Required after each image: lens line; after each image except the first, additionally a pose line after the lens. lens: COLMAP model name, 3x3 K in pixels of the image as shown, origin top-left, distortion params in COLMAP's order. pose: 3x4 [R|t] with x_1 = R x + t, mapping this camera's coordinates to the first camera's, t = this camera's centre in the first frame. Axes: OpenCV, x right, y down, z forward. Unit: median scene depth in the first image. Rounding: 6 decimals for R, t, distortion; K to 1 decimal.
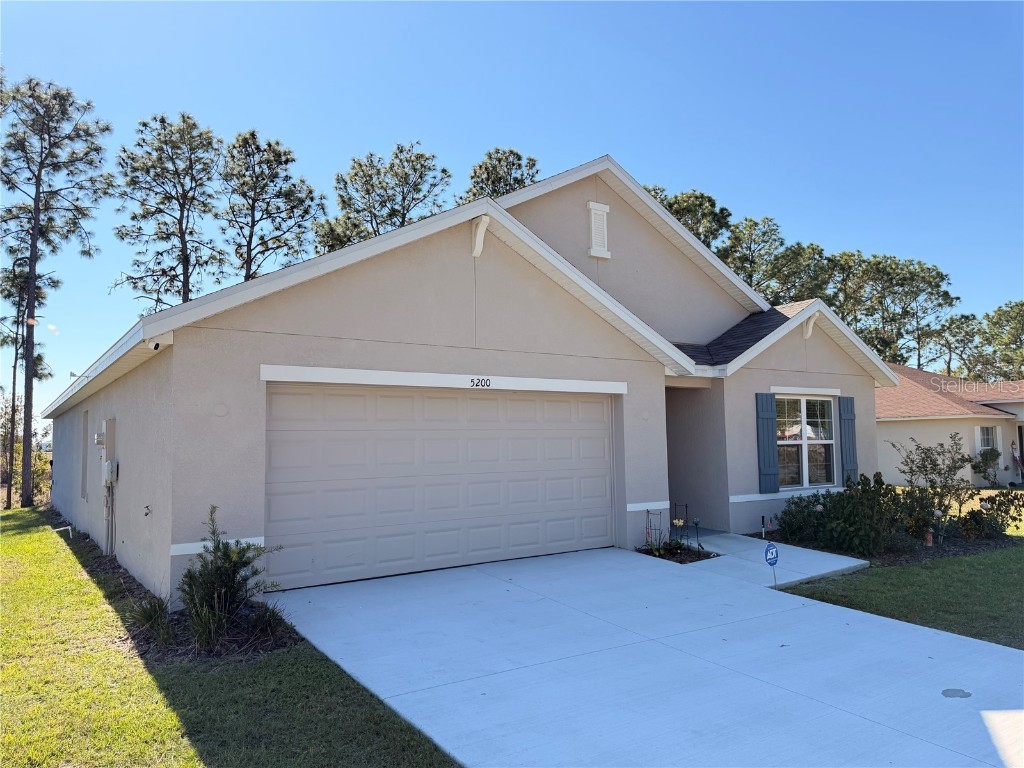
lens RADIAL K [[707.5, 0, 510.7], [0, 707.5, 386.7], [0, 0, 1]] dist [0.039656, -0.004273]
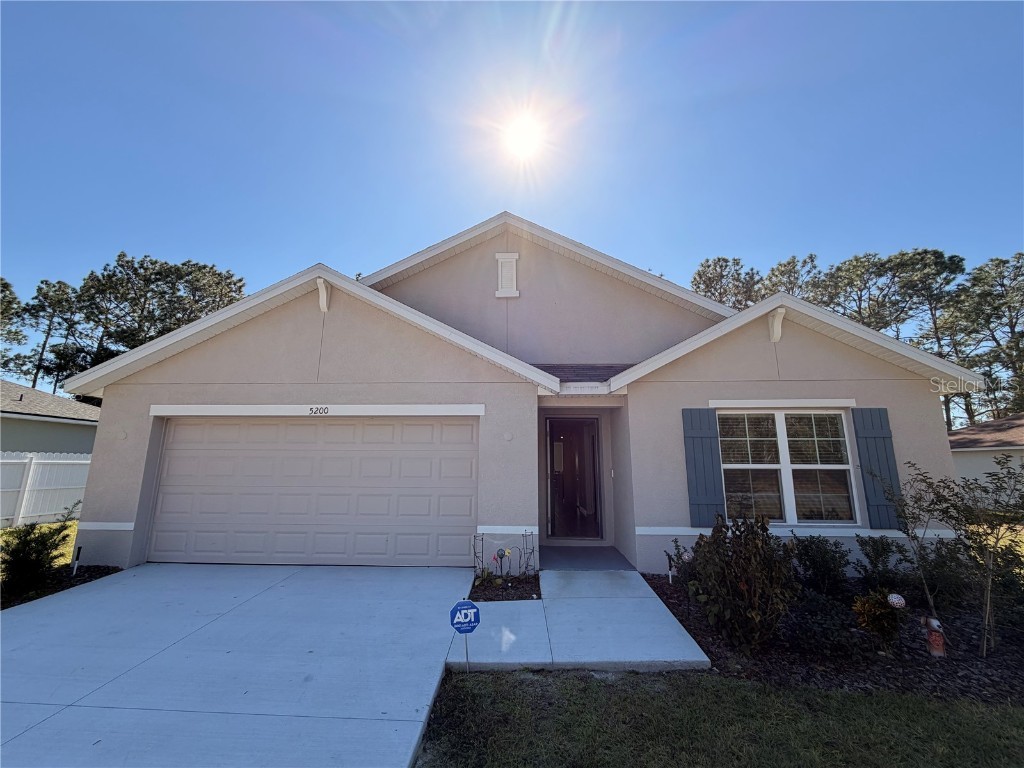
lens RADIAL K [[407.6, 0, 512.5], [0, 407.6, 381.9], [0, 0, 1]] dist [-0.003989, 0.000445]
pose [[0.802793, -0.102959, -0.587301, 0.506771], [0.031248, 0.990890, -0.130999, 0.037615], [0.595438, 0.086813, 0.798697, 0.500223]]
